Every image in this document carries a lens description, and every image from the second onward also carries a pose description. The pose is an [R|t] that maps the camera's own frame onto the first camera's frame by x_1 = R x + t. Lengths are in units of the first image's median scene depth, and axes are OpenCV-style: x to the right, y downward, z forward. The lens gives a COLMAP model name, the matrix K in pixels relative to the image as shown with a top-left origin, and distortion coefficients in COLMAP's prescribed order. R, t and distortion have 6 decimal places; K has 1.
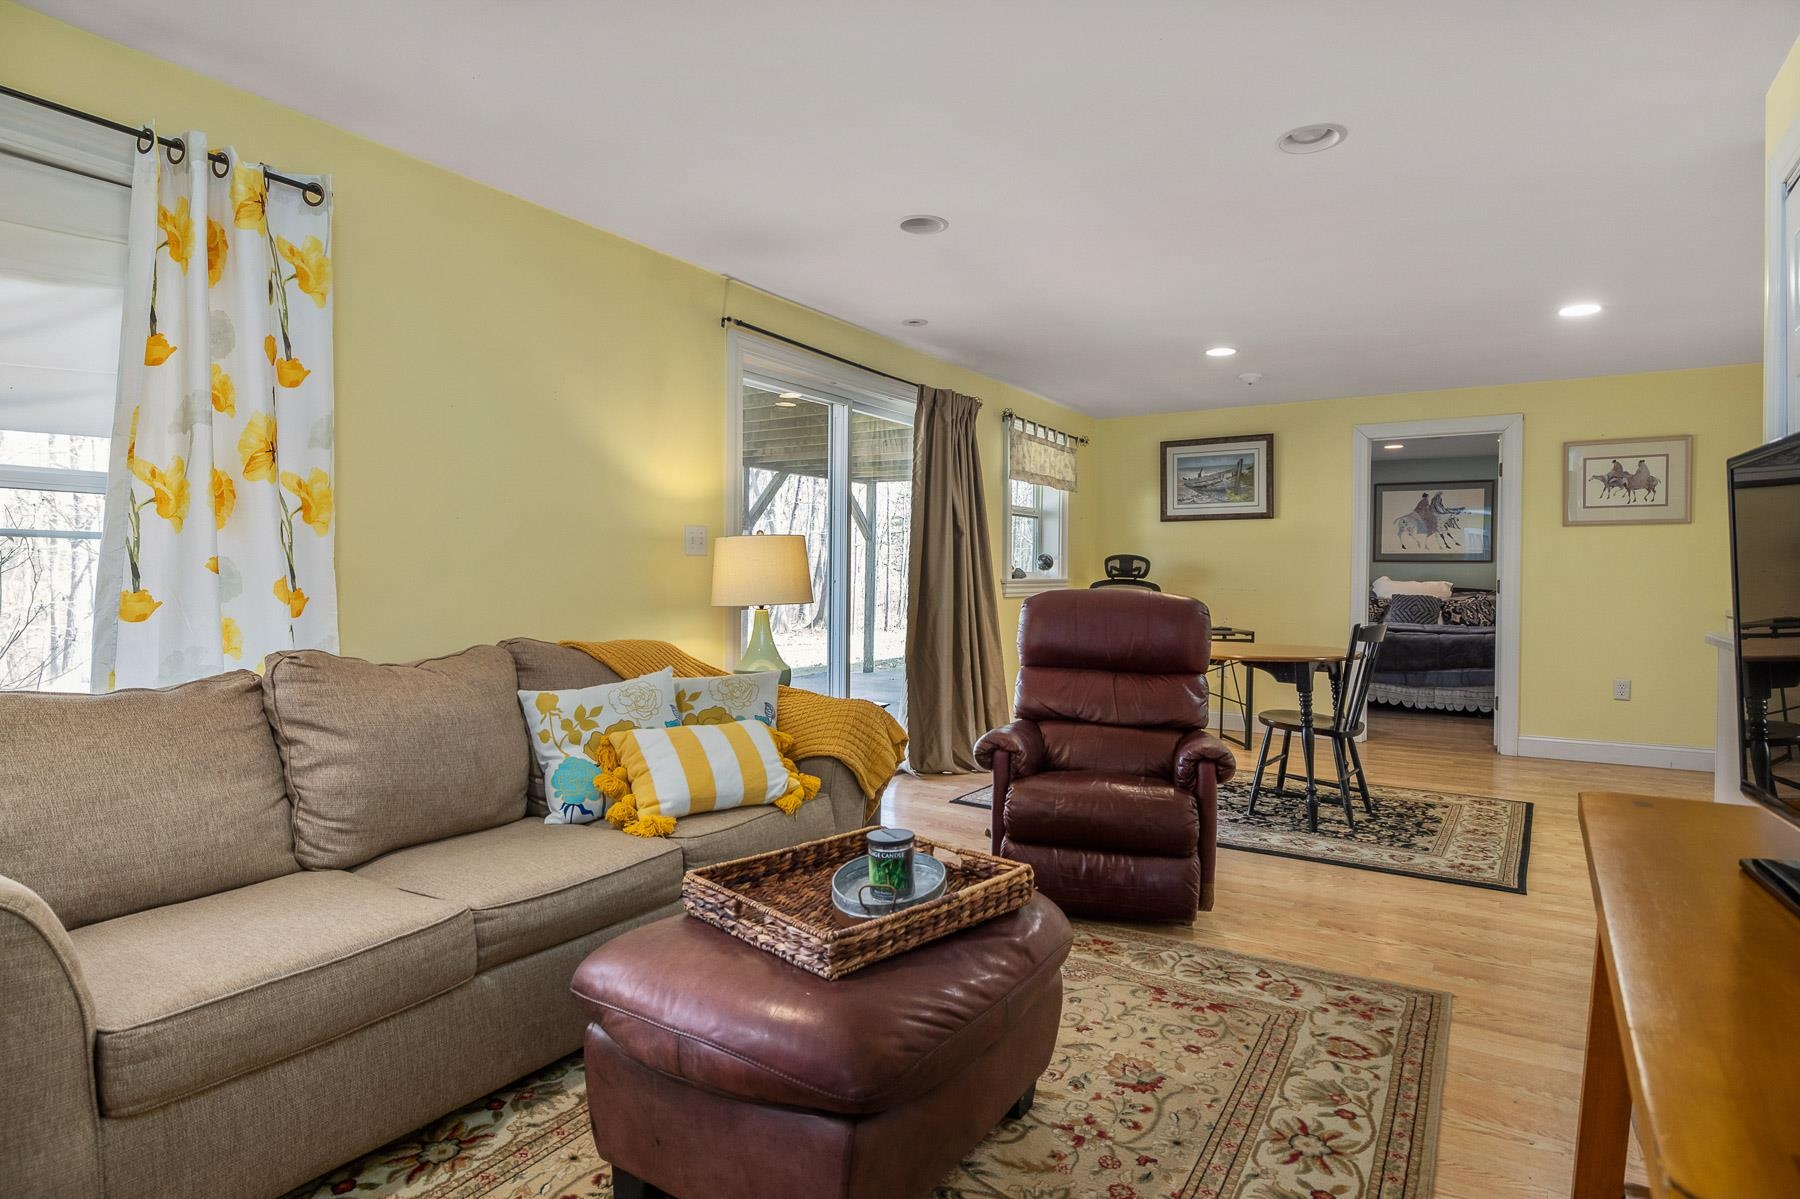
lens RADIAL K [[951.3, 0, 900.4], [0, 951.3, 591.7], [0, 0, 1]] dist [-0.004291, -0.001536]
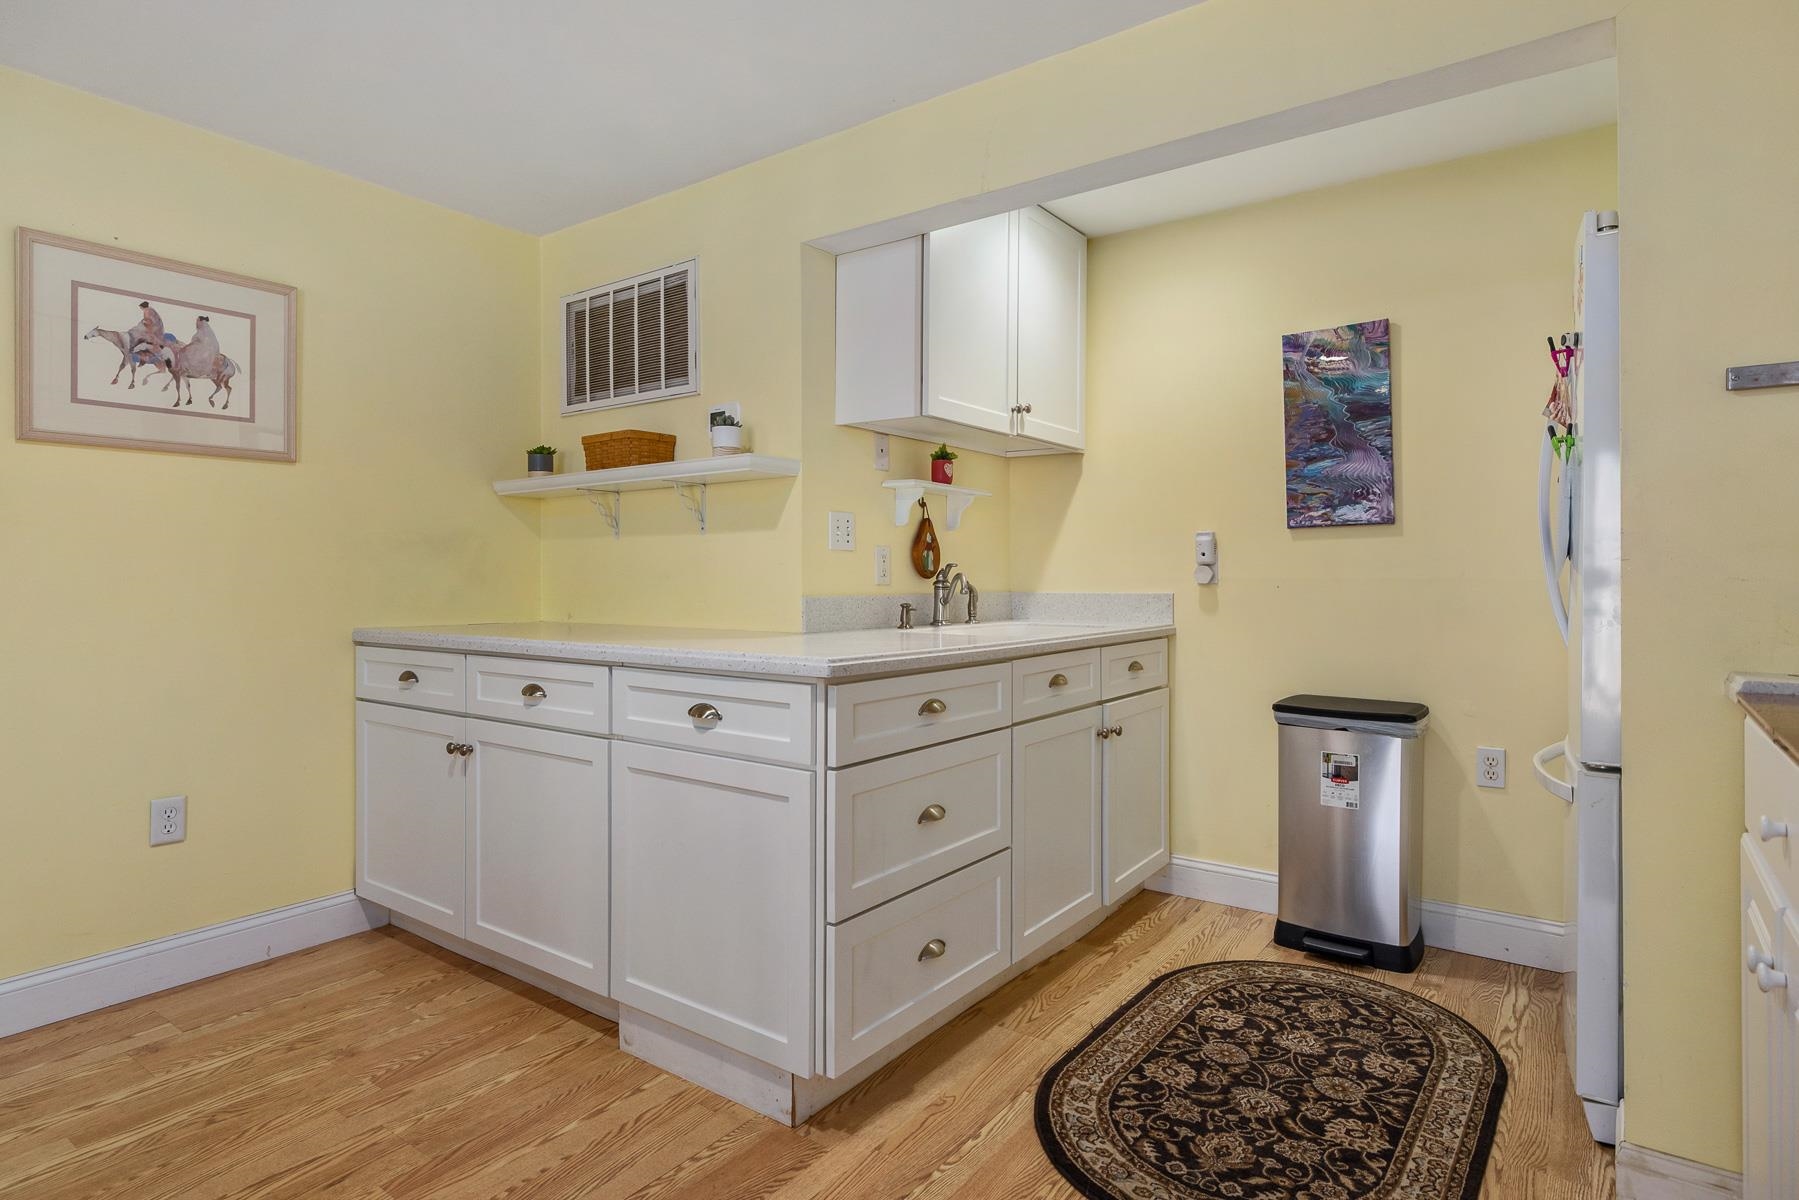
lens RADIAL K [[968.7, 0, 903.3], [0, 968.7, 574.8], [0, 0, 1]] dist [-0.003672, 0.000652]
pose [[0.069159, -0.003457, 0.997600, 0.305186], [0.017202, 0.999849, 0.002272, -0.007075], [-0.997457, 0.017003, 0.069208, 0.573822]]
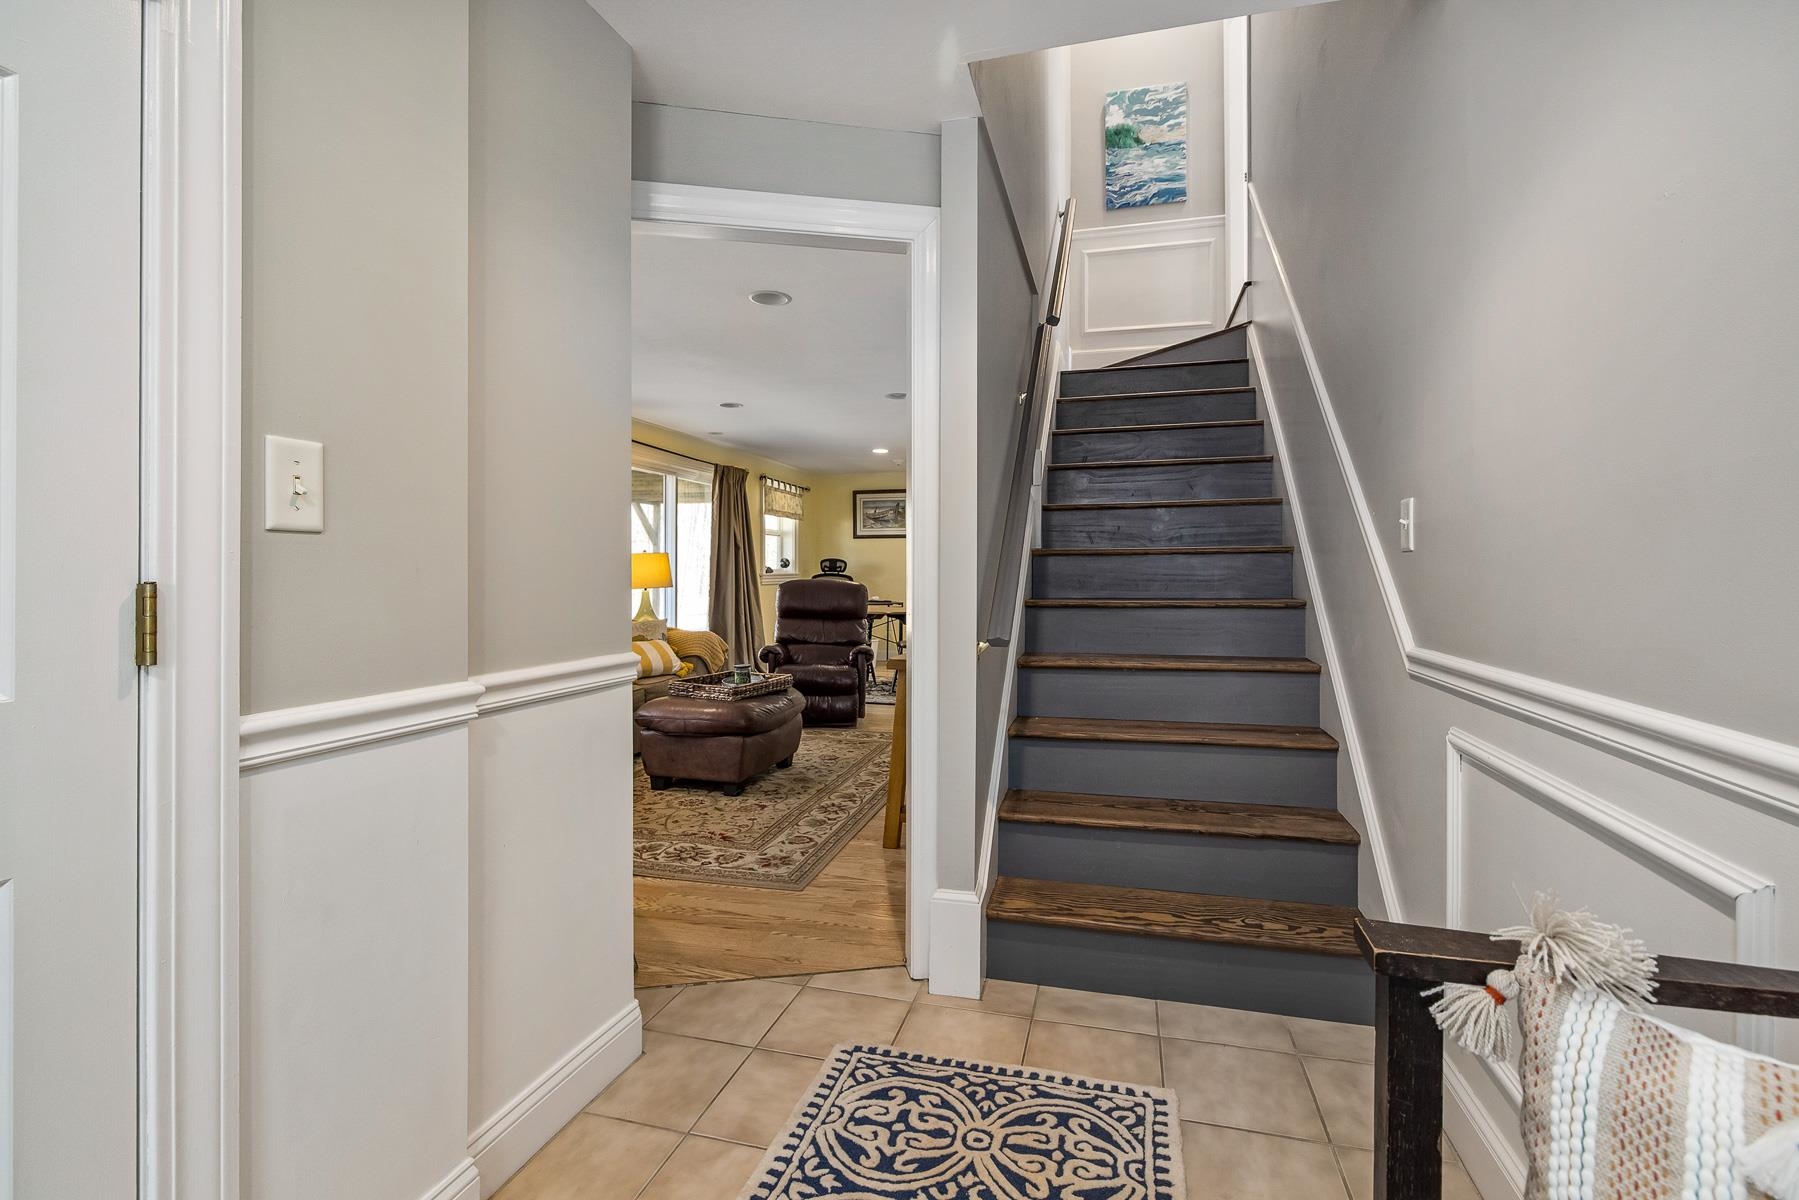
lens RADIAL K [[794.7, 0, 895.4], [0, 794.7, 573.7], [0, 0, 1]] dist [0.000387, 0.000108]
pose [[0.954920, -0.002752, 0.296851, -0.080375], [0.005635, 0.999945, -0.008855, 0.000583], [-0.296810, 0.010129, 0.954883, -0.407688]]
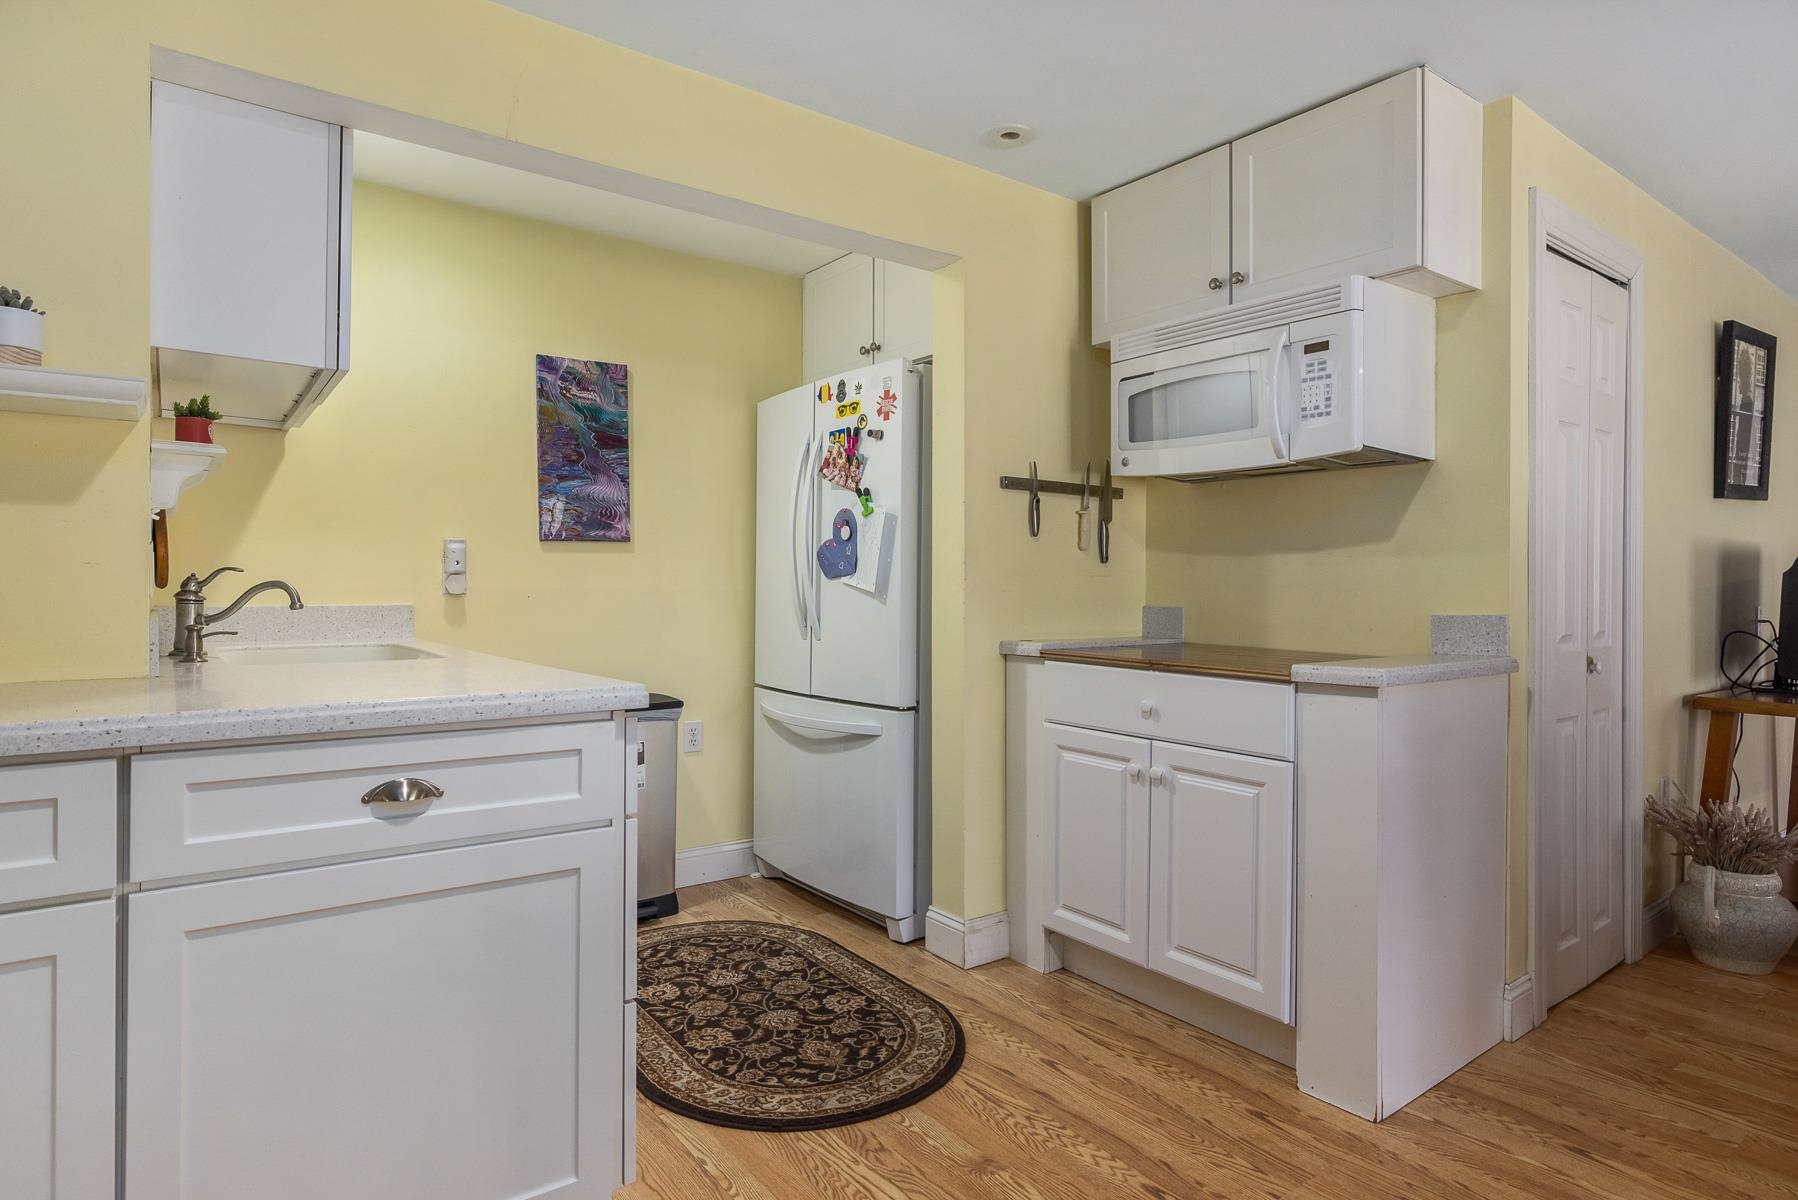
lens RADIAL K [[1001.1, 0, 878.2], [0, 1001.1, 584.5], [0, 0, 1]] dist [0.001831, -0.011994]
pose [[-0.932924, -0.008141, 0.359980, 0.445651], [-0.002936, 0.999883, 0.015003, -0.011219], [-0.360060, 0.012940, -0.932839, 0.831648]]
